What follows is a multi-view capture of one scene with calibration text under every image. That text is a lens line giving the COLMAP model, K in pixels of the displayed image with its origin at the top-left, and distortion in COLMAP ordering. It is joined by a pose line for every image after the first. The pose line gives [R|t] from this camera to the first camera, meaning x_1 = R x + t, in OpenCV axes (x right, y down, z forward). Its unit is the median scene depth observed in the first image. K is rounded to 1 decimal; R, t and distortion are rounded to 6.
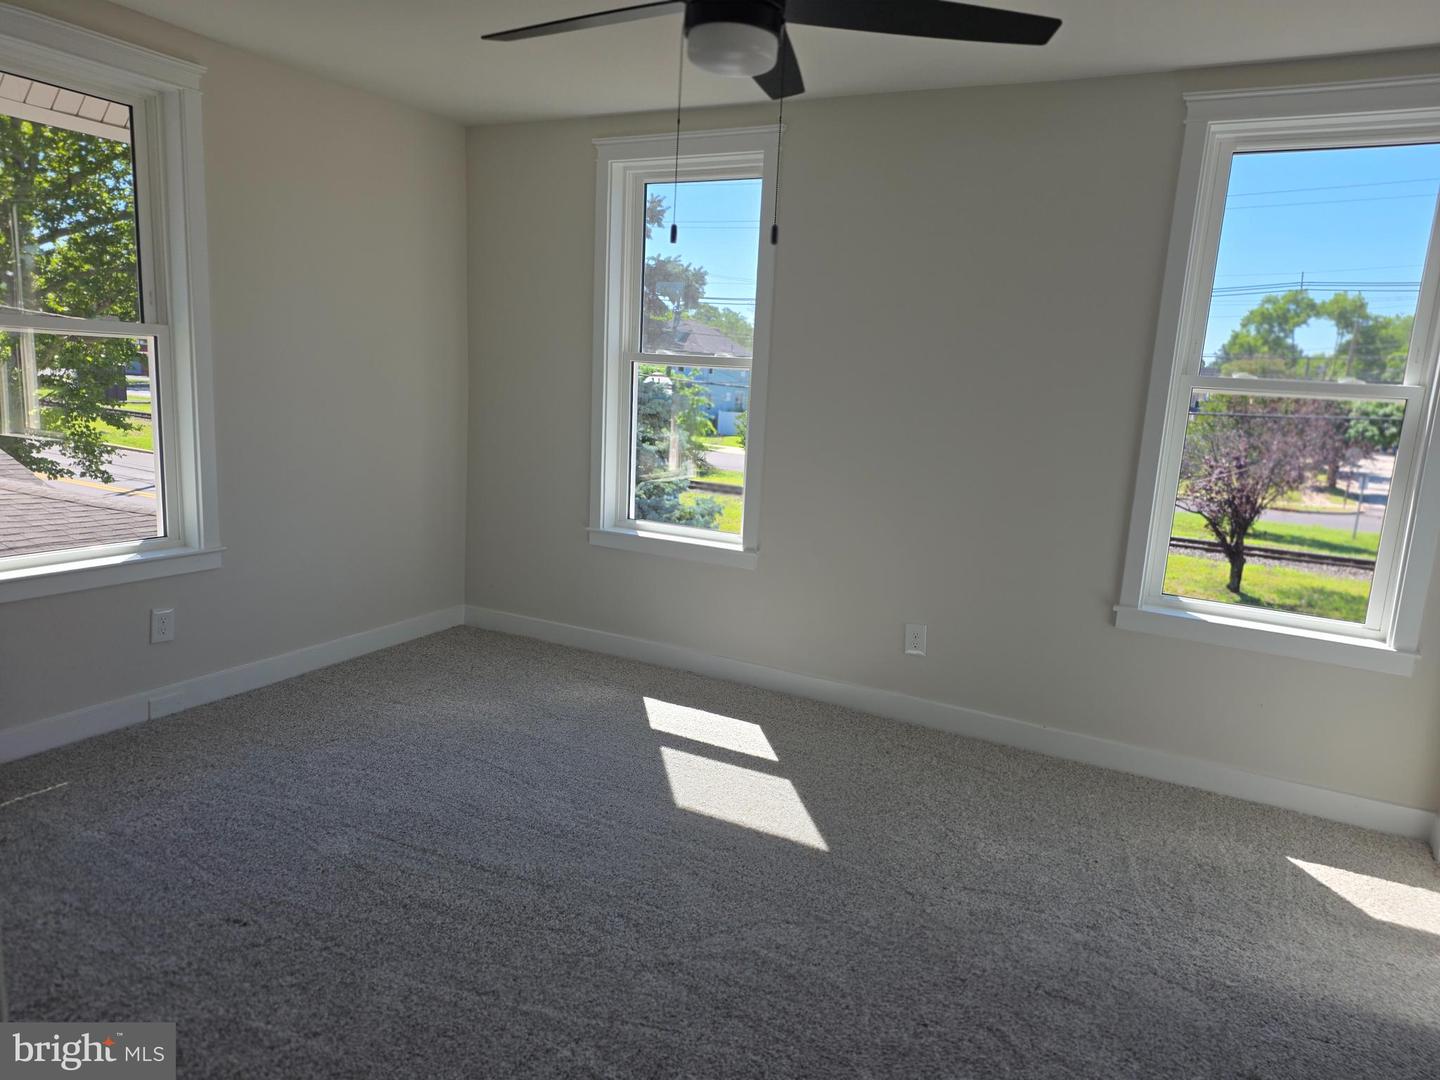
lens RADIAL K [[919.9, 0, 725.8], [0, 919.9, 535.3], [0, 0, 1]] dist [0.091906, -0.079841]
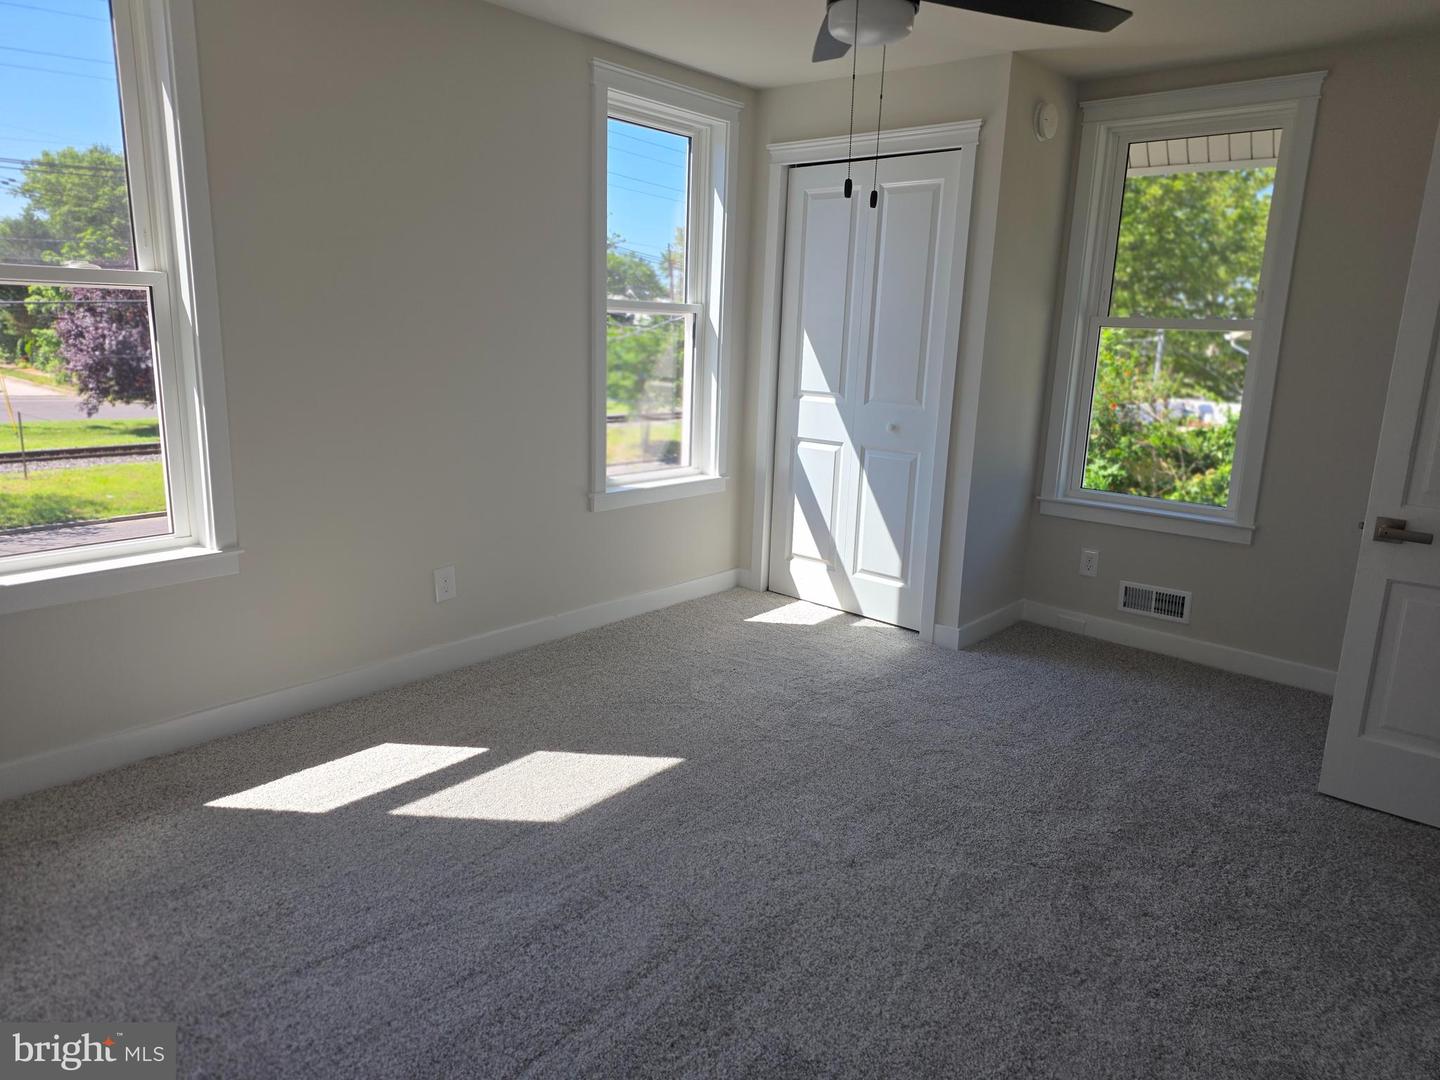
lens RADIAL K [[919.9, 0, 725.8], [0, 919.9, 535.3], [0, 0, 1]] dist [0.091906, -0.079841]
pose [[0.245327, -0.270277, 0.931002, -0.676734], [0.148166, 0.959521, 0.239513, -0.137739], [-0.958051, 0.079183, 0.275442, 0.520171]]
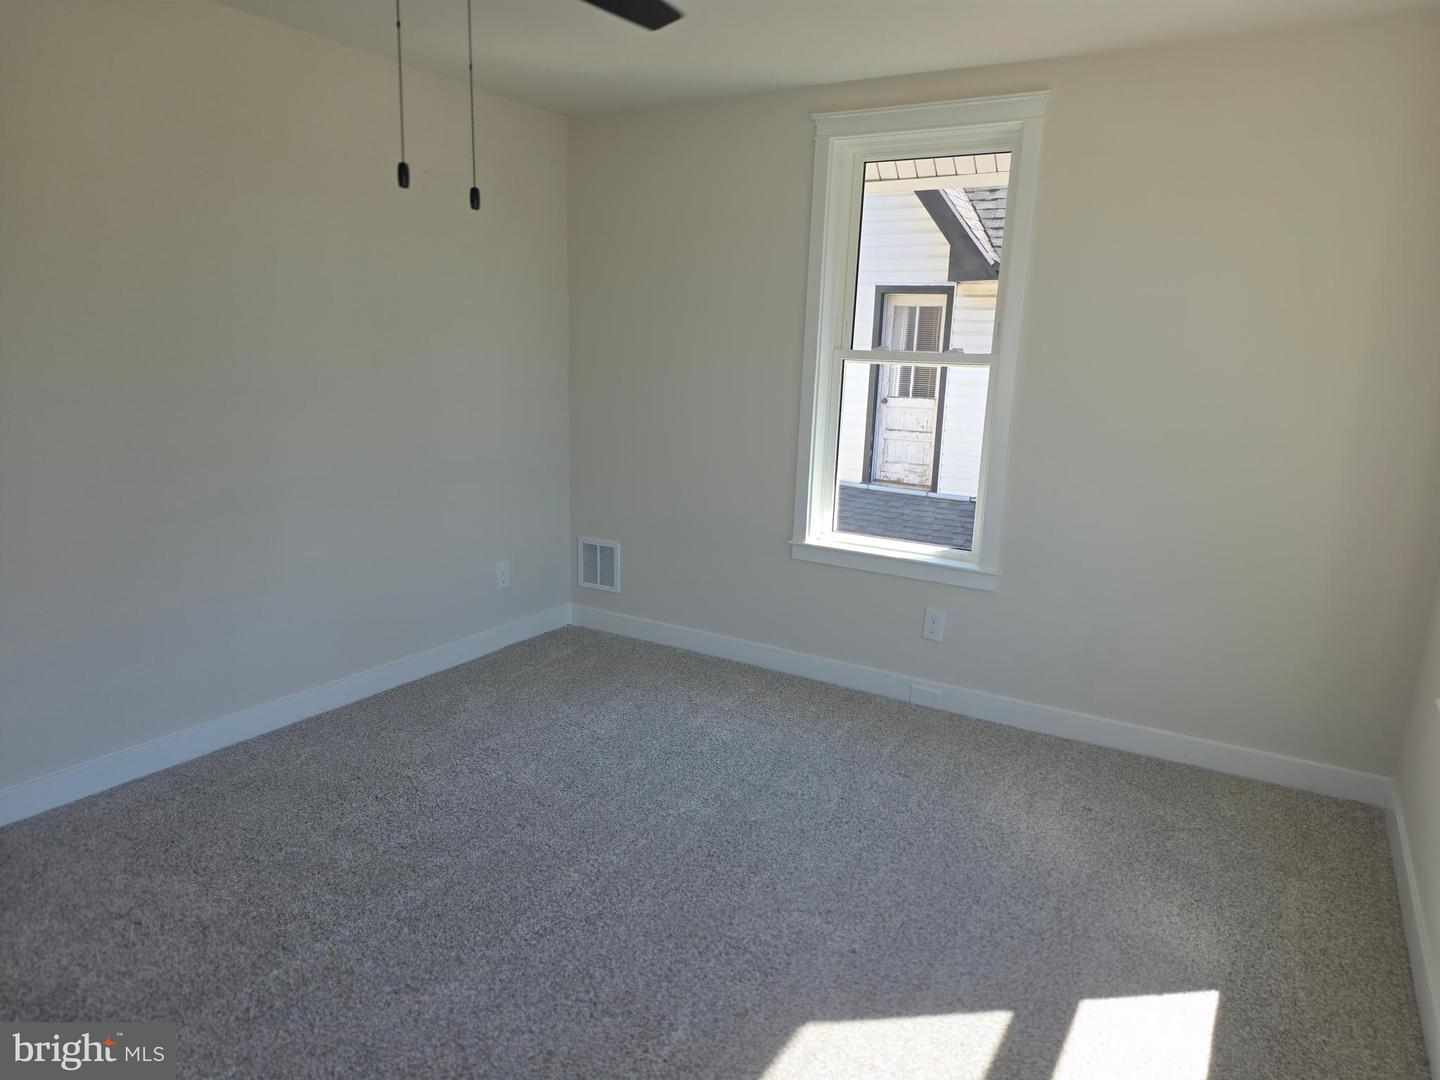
lens RADIAL K [[919.9, 0, 725.8], [0, 919.9, 535.3], [0, 0, 1]] dist [0.091906, -0.079841]
pose [[-0.042316, 0.132011, -0.990345, 0.493354], [-0.214009, 0.967028, 0.138048, -0.108643], [0.975915, 0.217785, -0.012669, 0.785479]]
